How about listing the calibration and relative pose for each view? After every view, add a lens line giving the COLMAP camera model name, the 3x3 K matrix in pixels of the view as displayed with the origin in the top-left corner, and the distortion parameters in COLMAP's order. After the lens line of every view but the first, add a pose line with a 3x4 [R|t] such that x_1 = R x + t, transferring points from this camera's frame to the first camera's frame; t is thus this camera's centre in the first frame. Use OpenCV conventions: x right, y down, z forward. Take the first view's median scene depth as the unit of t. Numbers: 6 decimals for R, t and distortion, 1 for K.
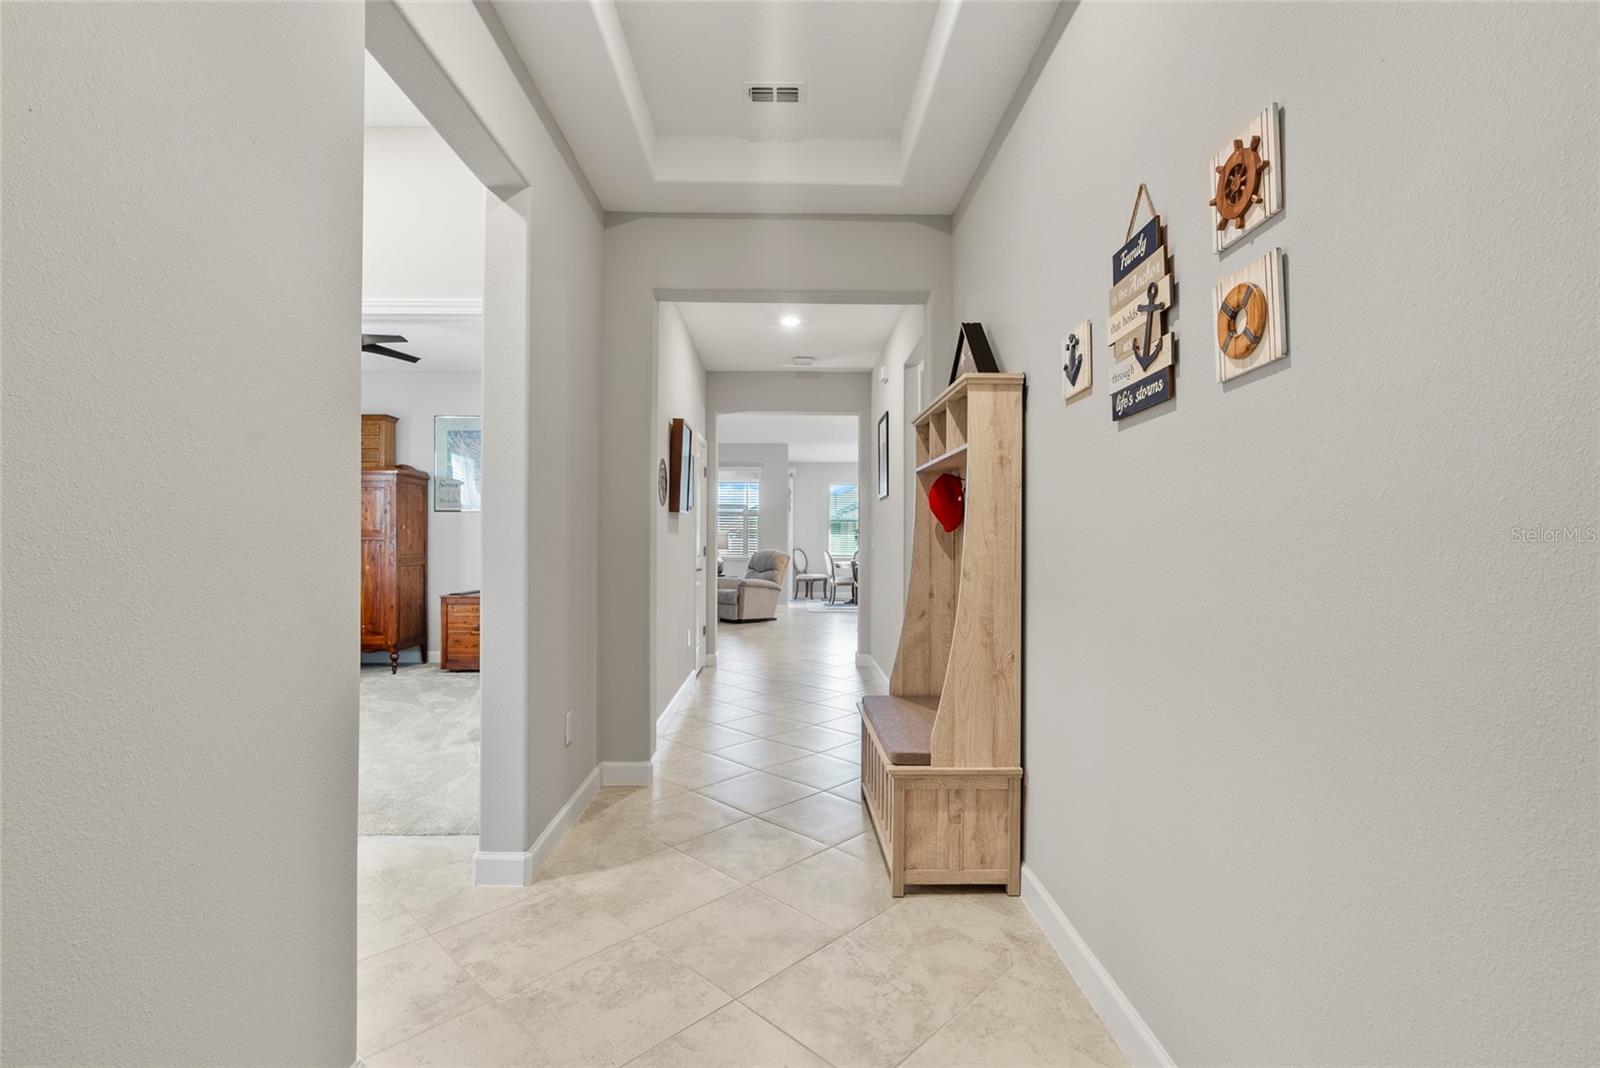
lens RADIAL K [[729.5, 0, 796.5], [0, 729.5, 536.5], [0, 0, 1]] dist [-0.004400, 0.001260]
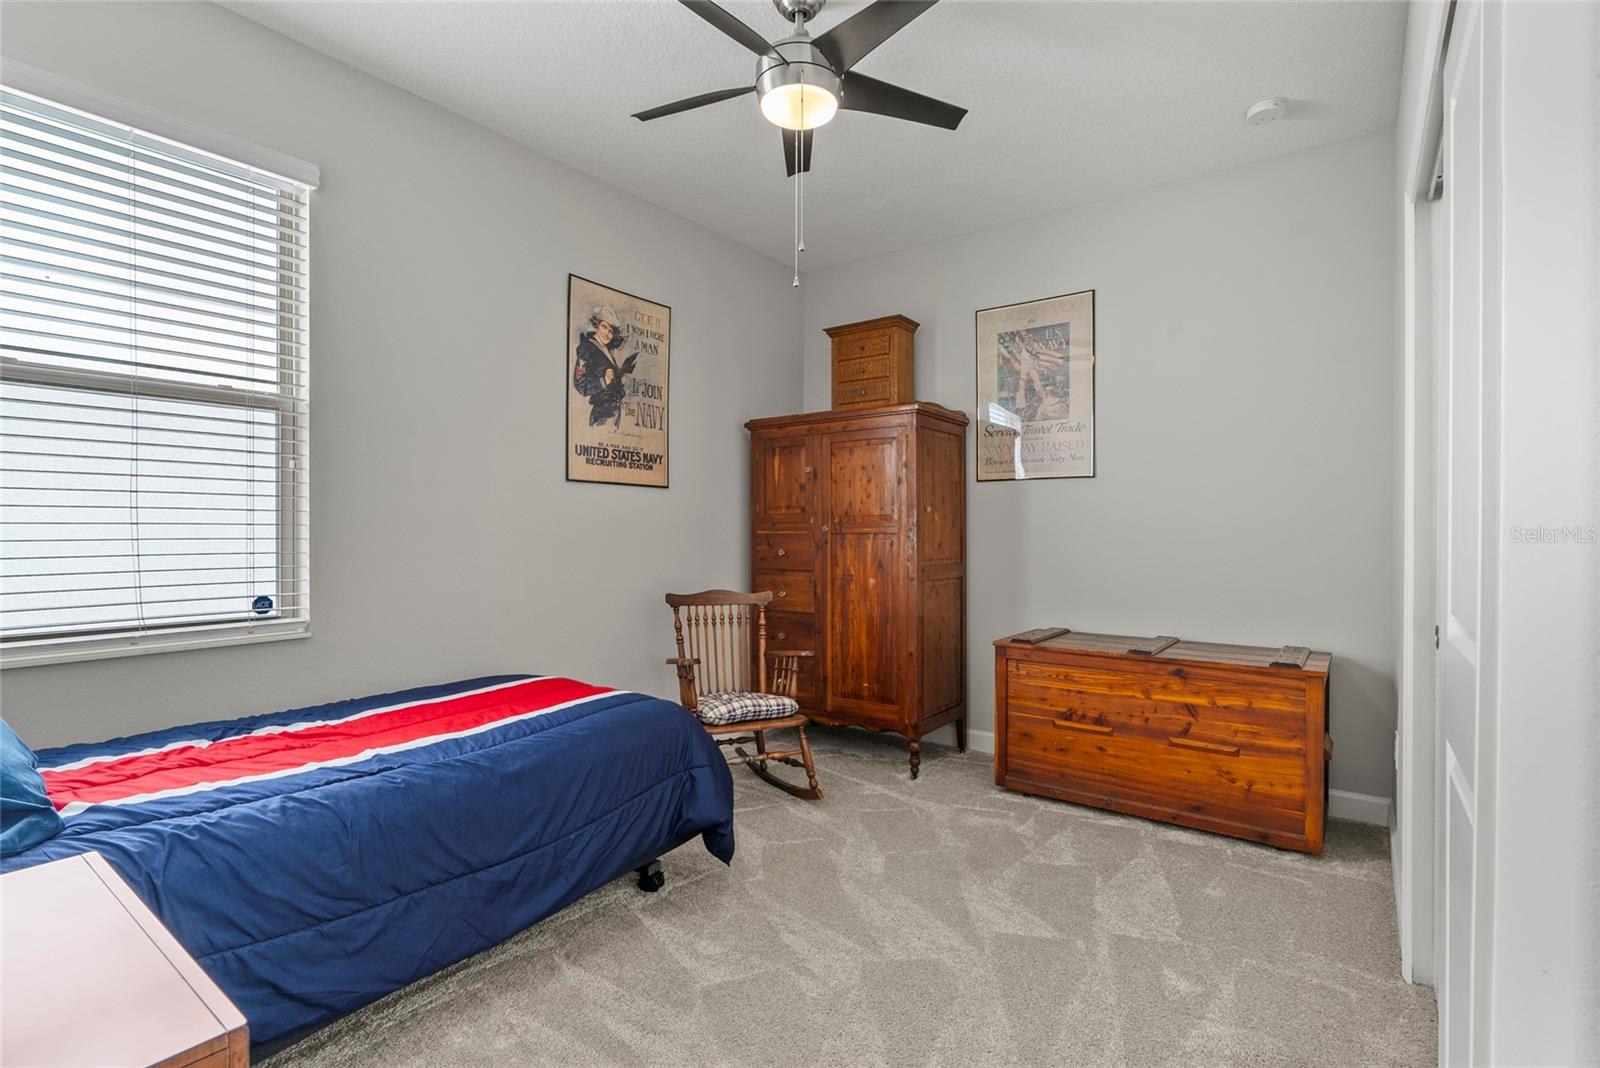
lens RADIAL K [[741.6, 0, 797.2], [0, 741.6, 536.8], [0, 0, 1]] dist [-0.004239, 0.001795]
pose [[0.793079, 0.001178, -0.609118, -0.280961], [0.005977, 0.999935, 0.009717, 0.001925], [0.609089, -0.011347, 0.793020, 0.502681]]
